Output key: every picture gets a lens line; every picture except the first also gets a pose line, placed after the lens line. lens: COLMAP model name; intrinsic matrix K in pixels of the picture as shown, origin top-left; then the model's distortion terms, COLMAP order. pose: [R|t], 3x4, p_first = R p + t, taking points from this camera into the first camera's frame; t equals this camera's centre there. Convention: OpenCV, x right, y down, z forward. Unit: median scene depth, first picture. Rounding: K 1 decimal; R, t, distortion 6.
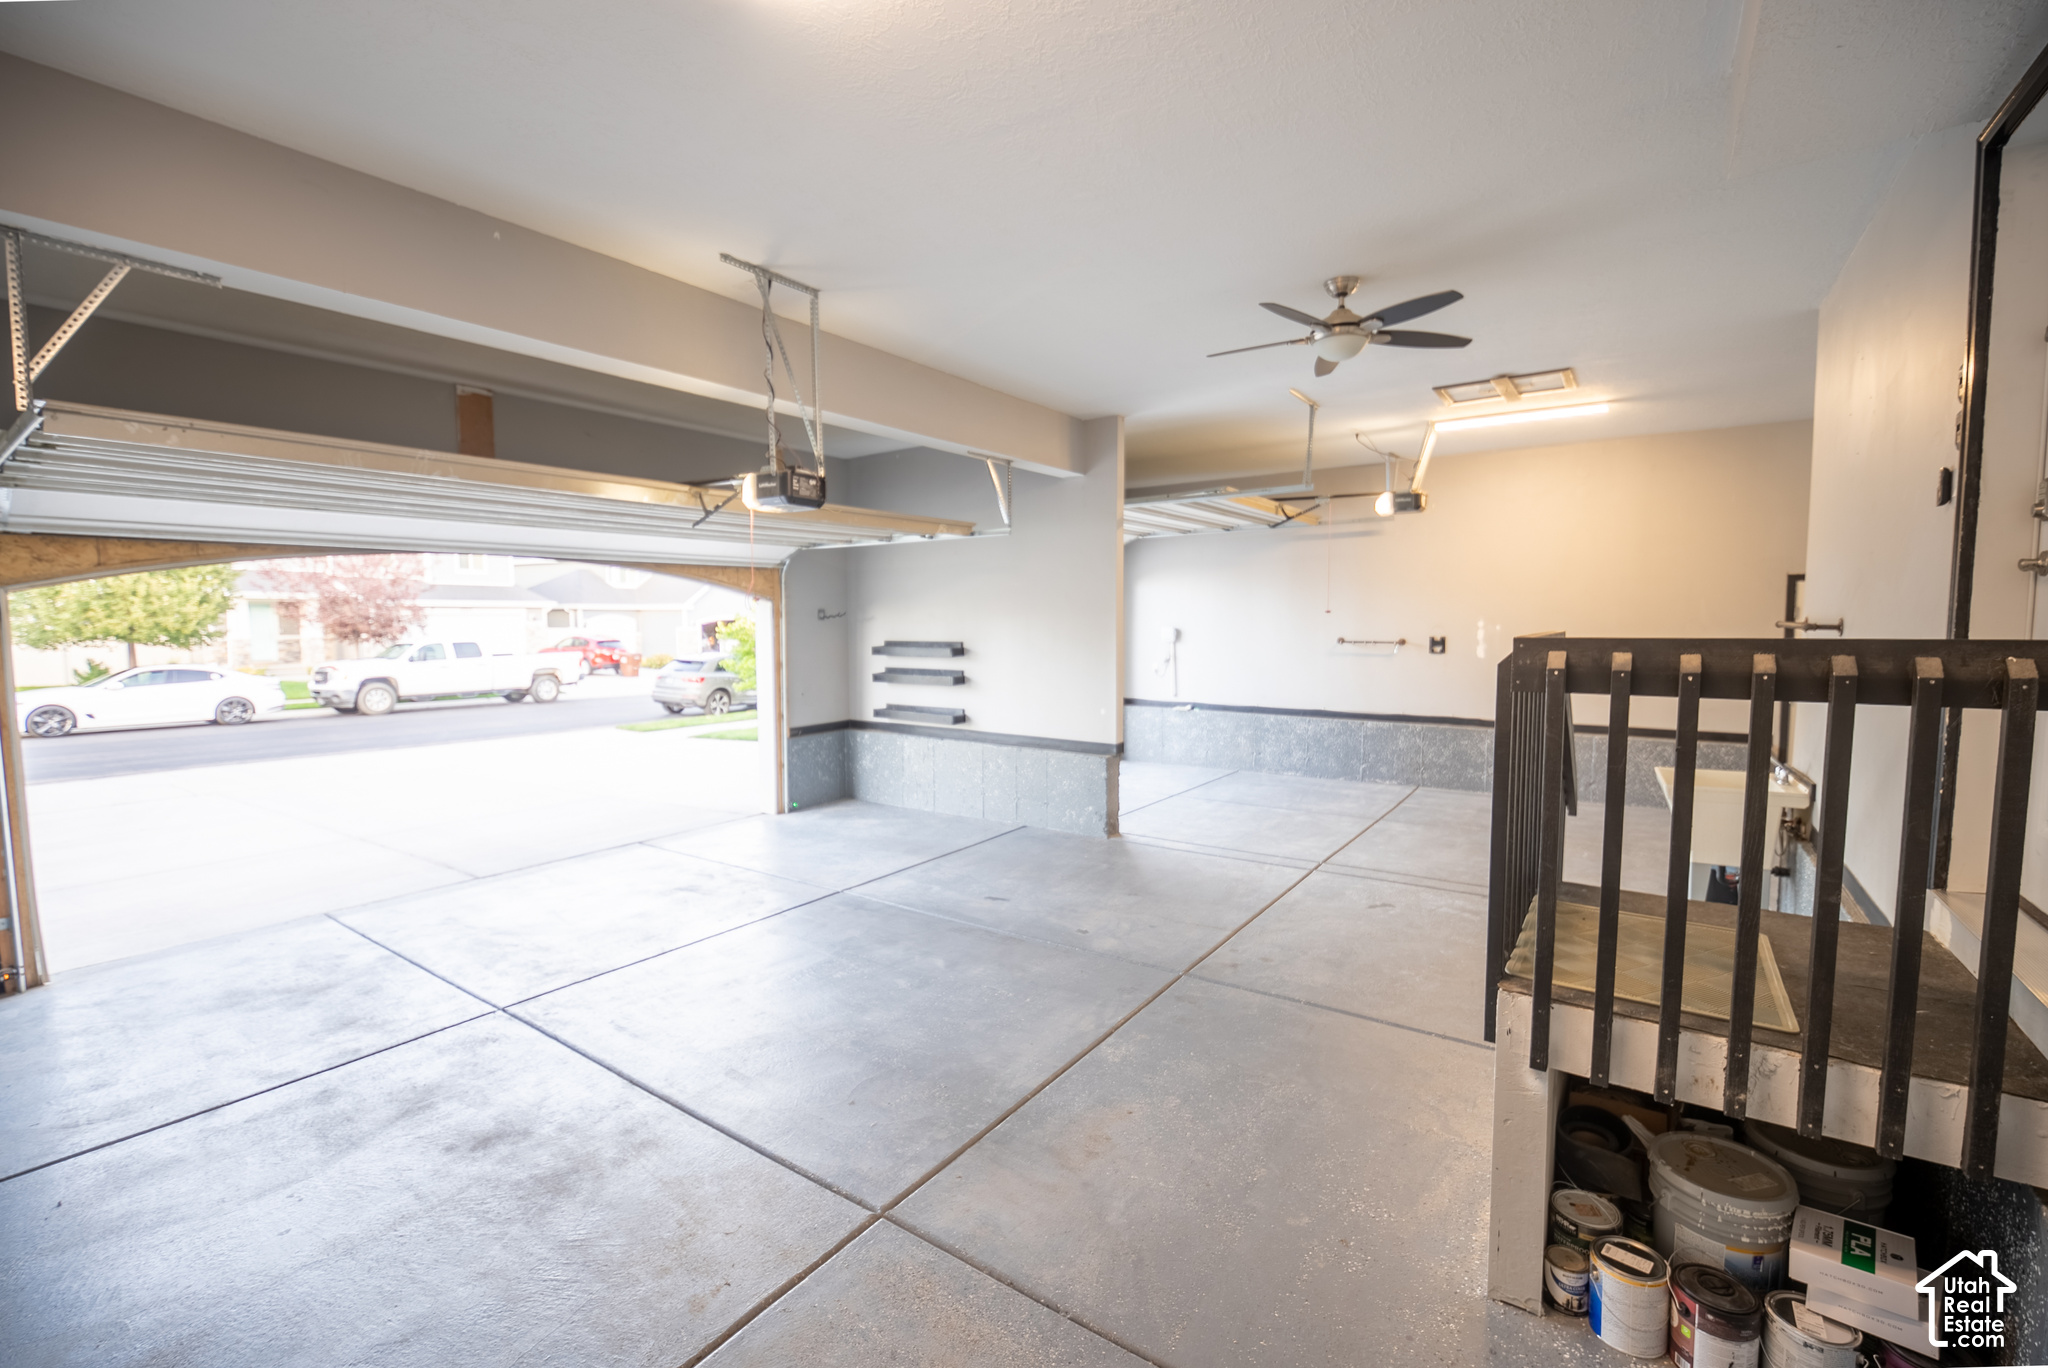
lens RADIAL K [[855.5, 0, 1019.2], [0, 855.5, 679.9], [0, 0, 1]] dist [-0.026814, -0.000032]
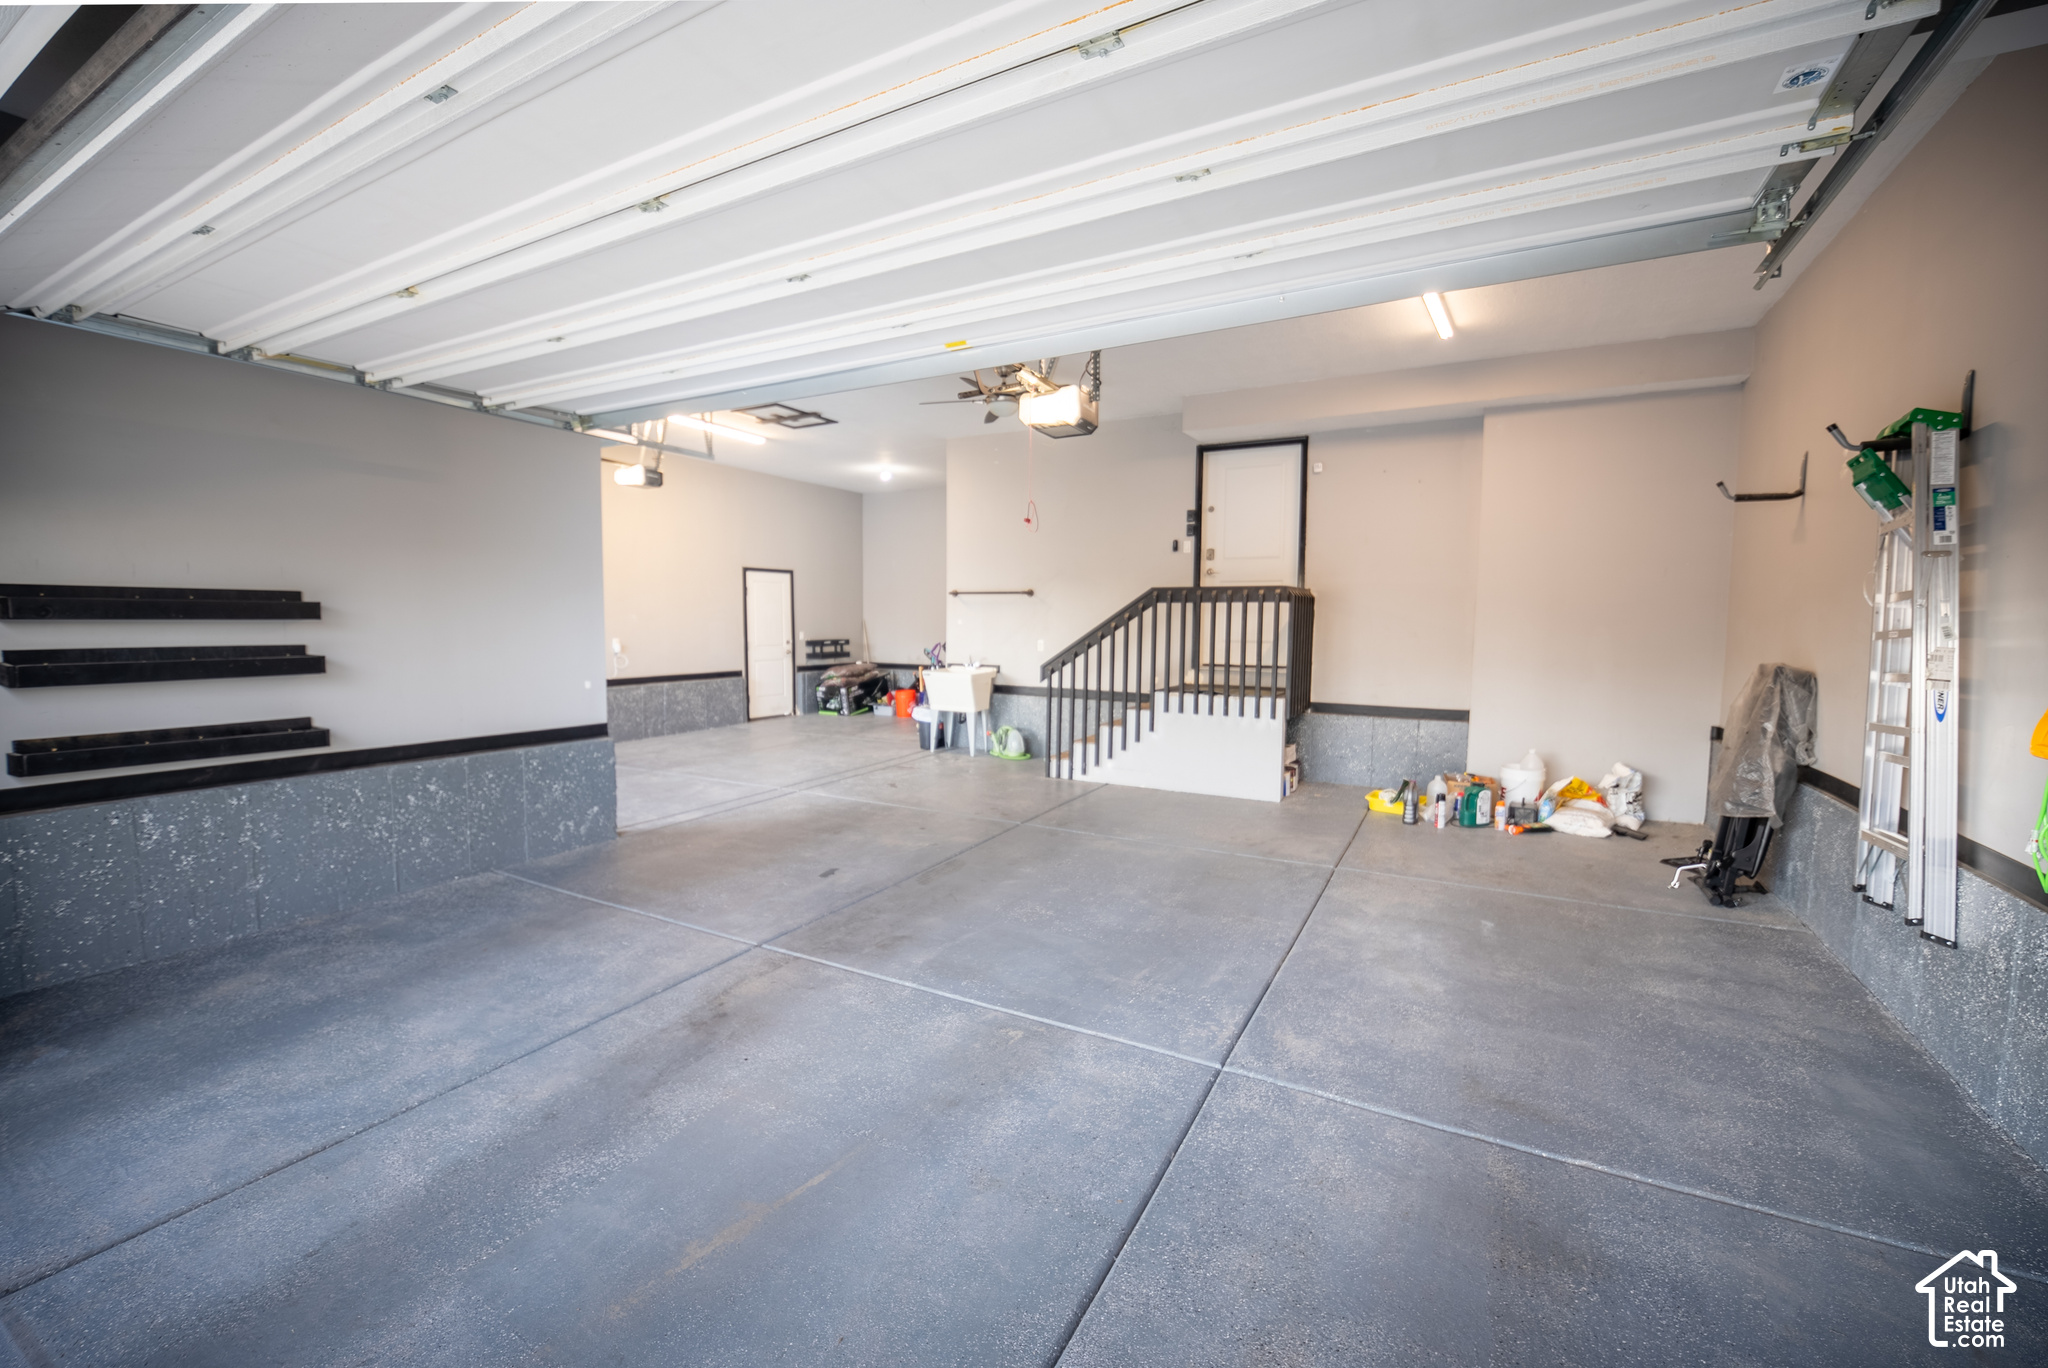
lens RADIAL K [[855.5, 0, 1019.2], [0, 855.5, 679.9], [0, 0, 1]] dist [-0.026814, -0.000032]
pose [[-0.132344, -0.061147, 0.989316, -0.856697], [0.068214, 0.995167, 0.070634, 0.005615], [-0.988854, 0.076833, -0.127534, 0.834628]]
